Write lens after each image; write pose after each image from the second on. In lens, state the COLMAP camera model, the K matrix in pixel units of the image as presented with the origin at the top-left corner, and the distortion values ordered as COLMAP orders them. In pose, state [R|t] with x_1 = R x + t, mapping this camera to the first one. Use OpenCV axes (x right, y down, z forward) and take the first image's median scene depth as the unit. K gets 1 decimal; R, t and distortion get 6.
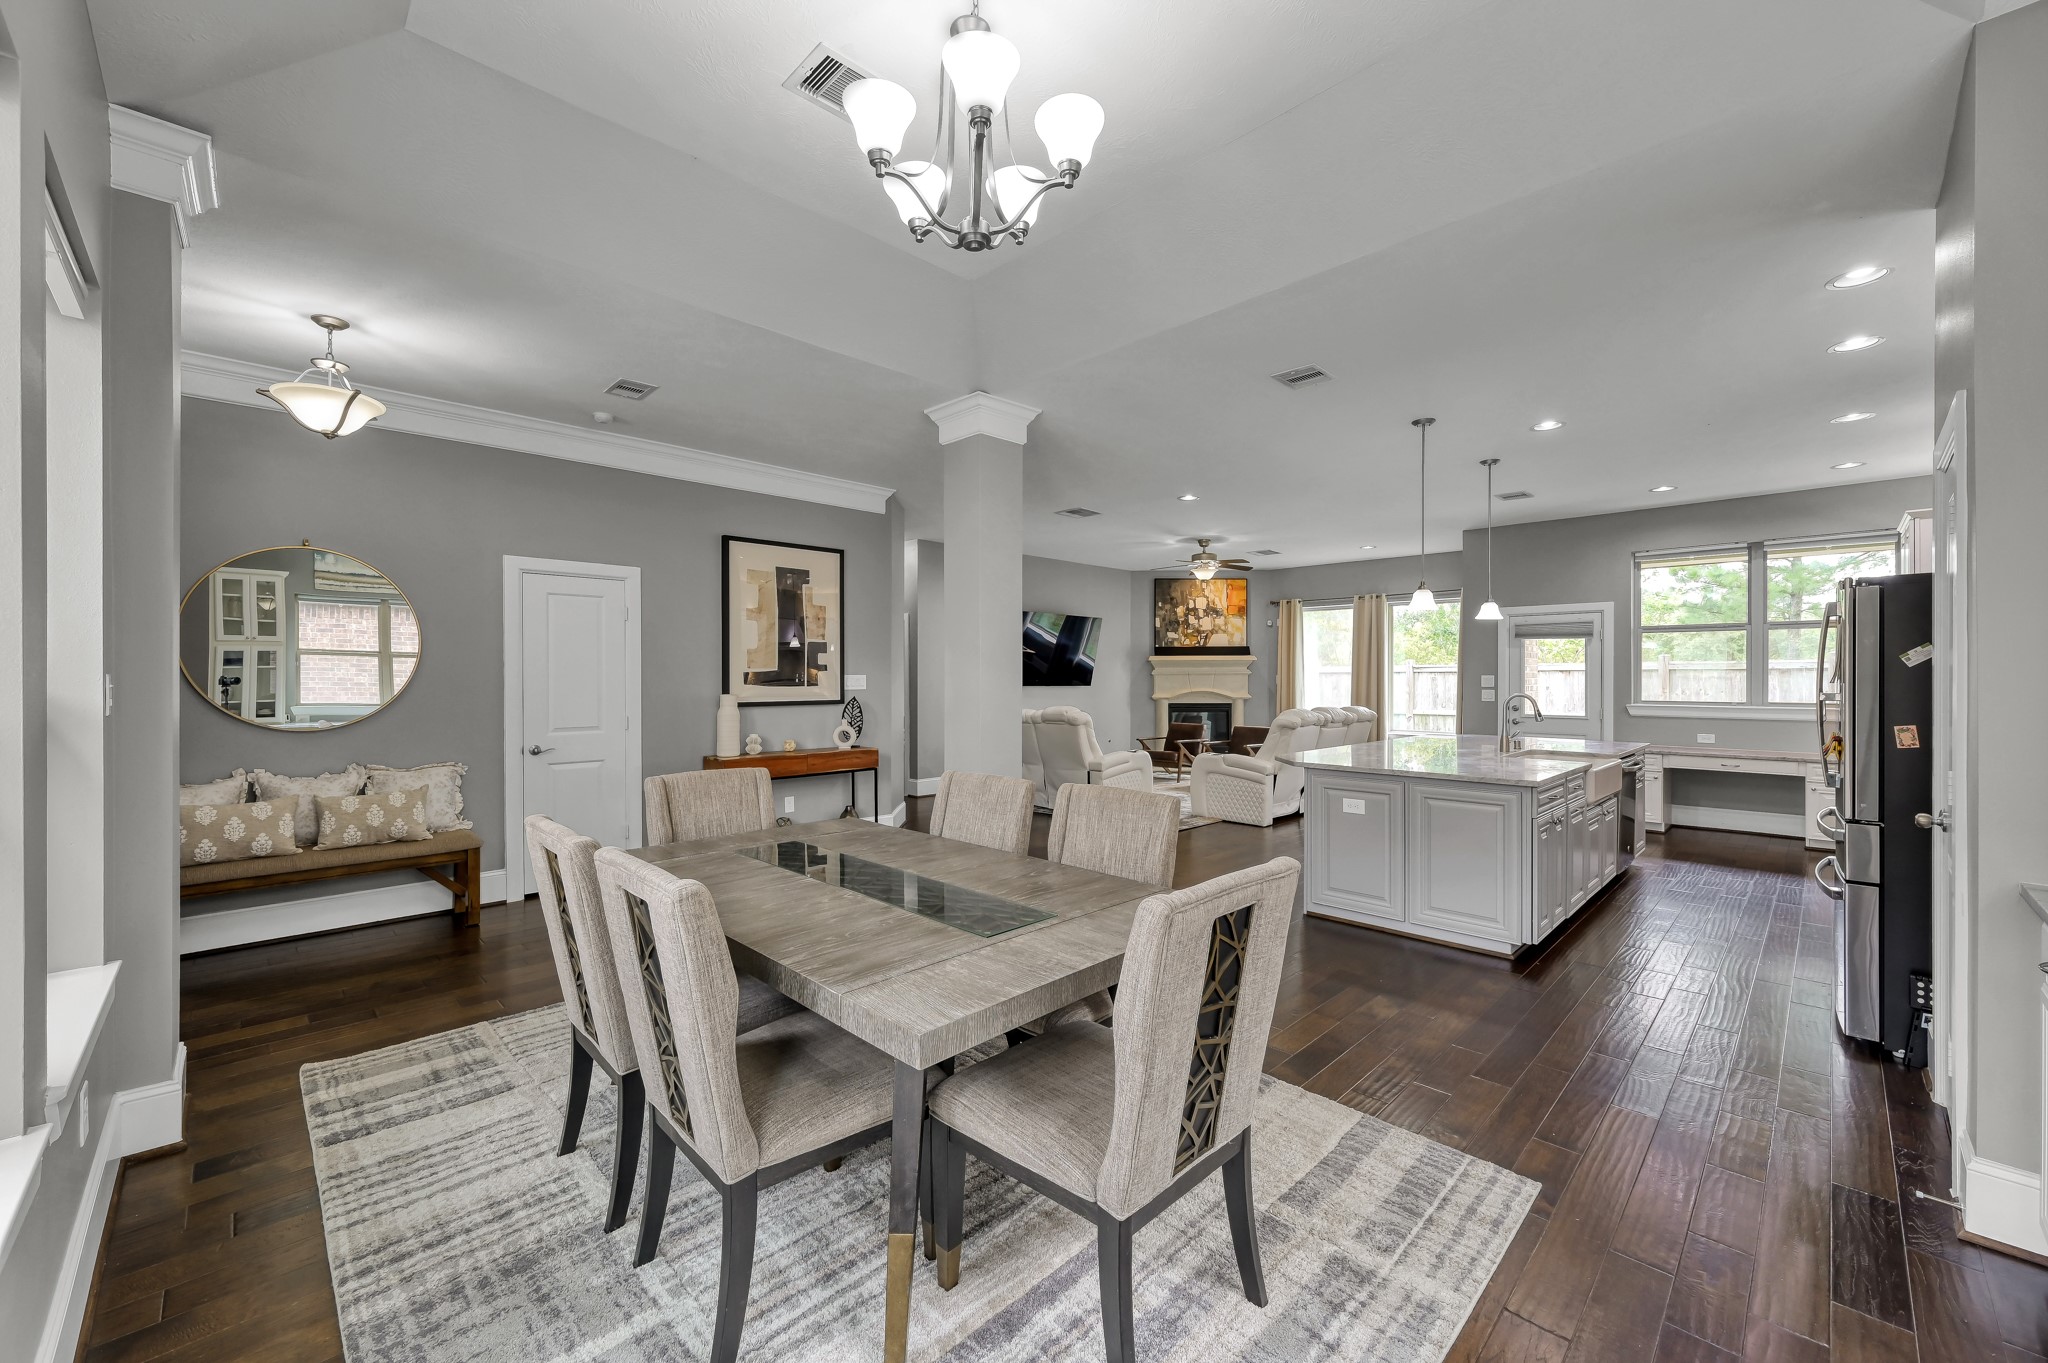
lens RADIAL K [[804.4, 0, 1024.5], [0, 804.4, 679.5], [0, 0, 1]] dist [-0.000656, 0.000116]
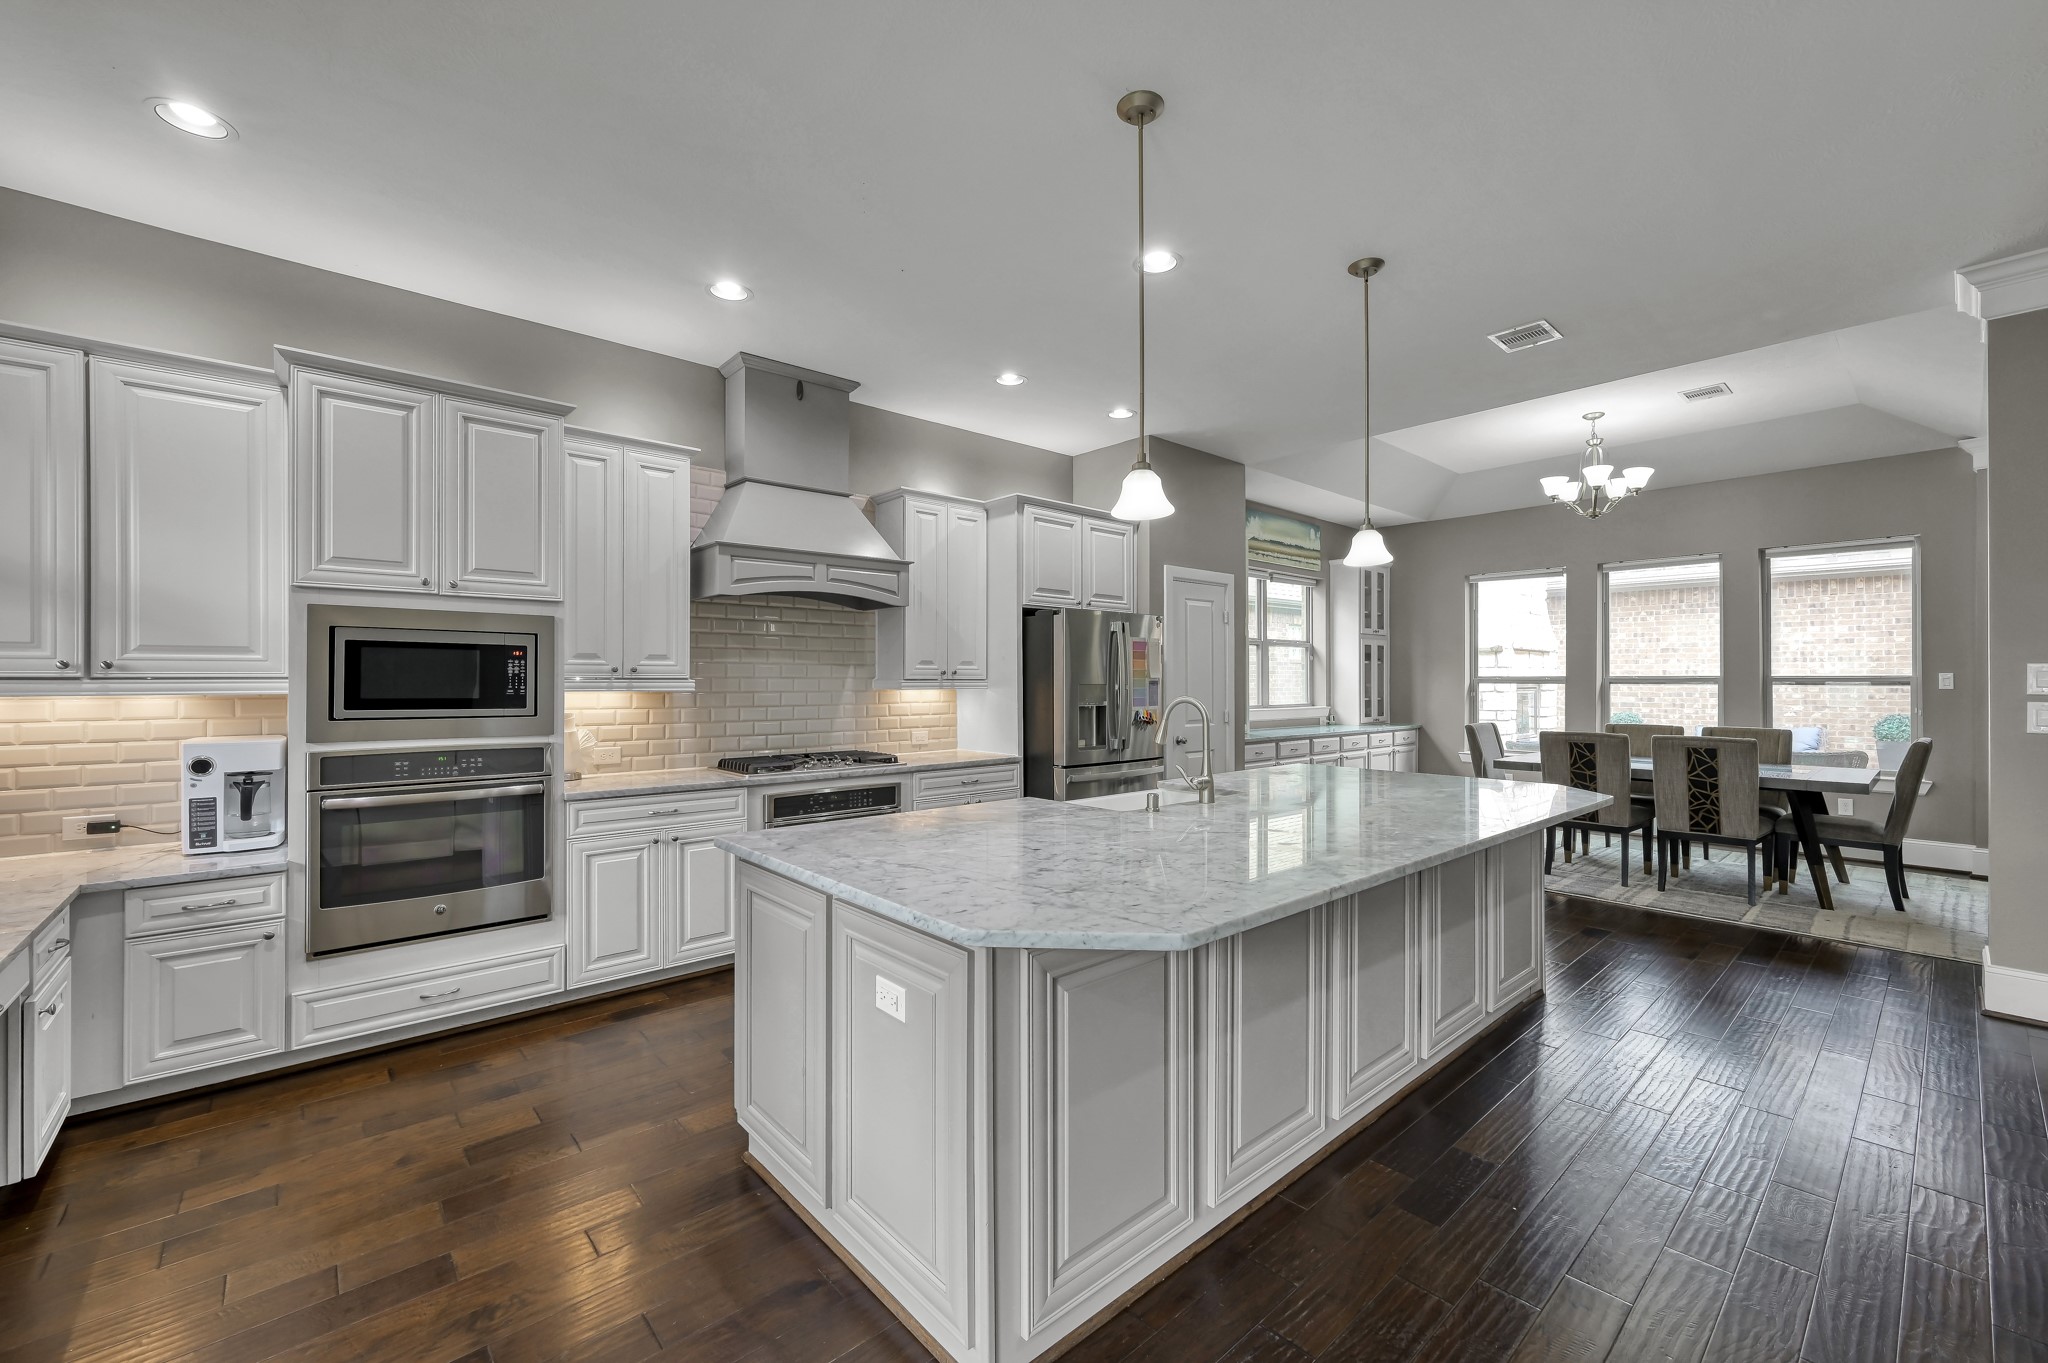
lens RADIAL K [[824.7, 0, 1026.5], [0, 824.7, 679.8], [0, 0, 1]] dist [-0.000275, 0.000231]
pose [[-0.998406, 0.001170, 0.056436, 0.318102], [0.001208, 0.999999, 0.000648, 0.002066], [-0.056436, 0.000715, -0.998406, 0.728556]]
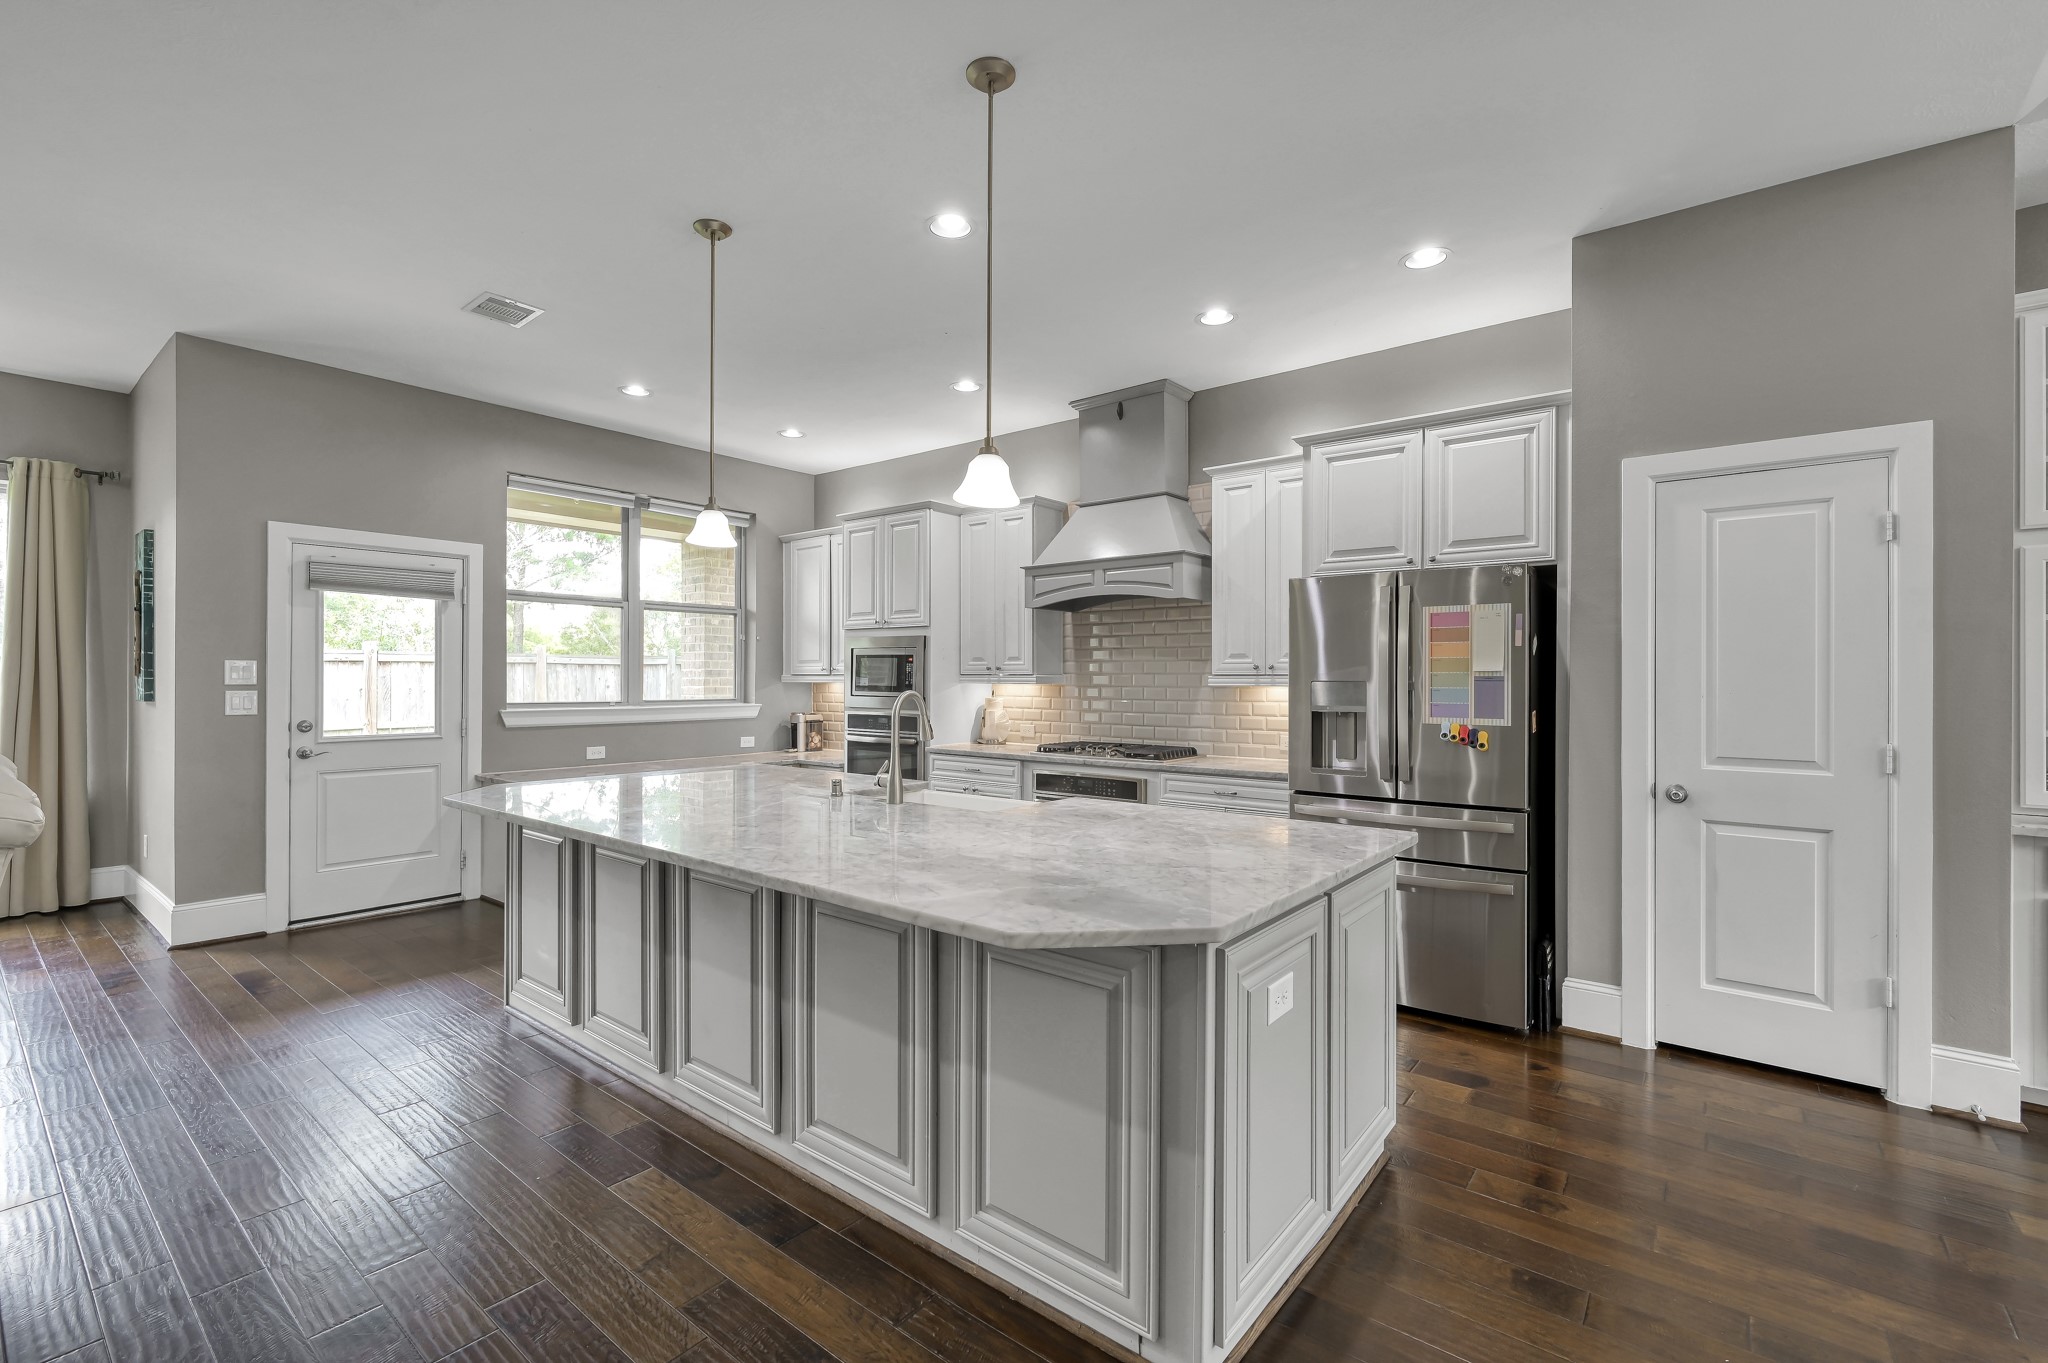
lens RADIAL K [[880.0, 0, 1023.6], [0, 880.0, 678.8], [0, 0, 1]] dist [-0.000885, -0.000028]
pose [[-0.118877, 0.000095, 0.992909, 0.008201], [-0.001097, 0.999999, -0.000227, 0.004042], [-0.992908, -0.001116, -0.118877, 0.455503]]
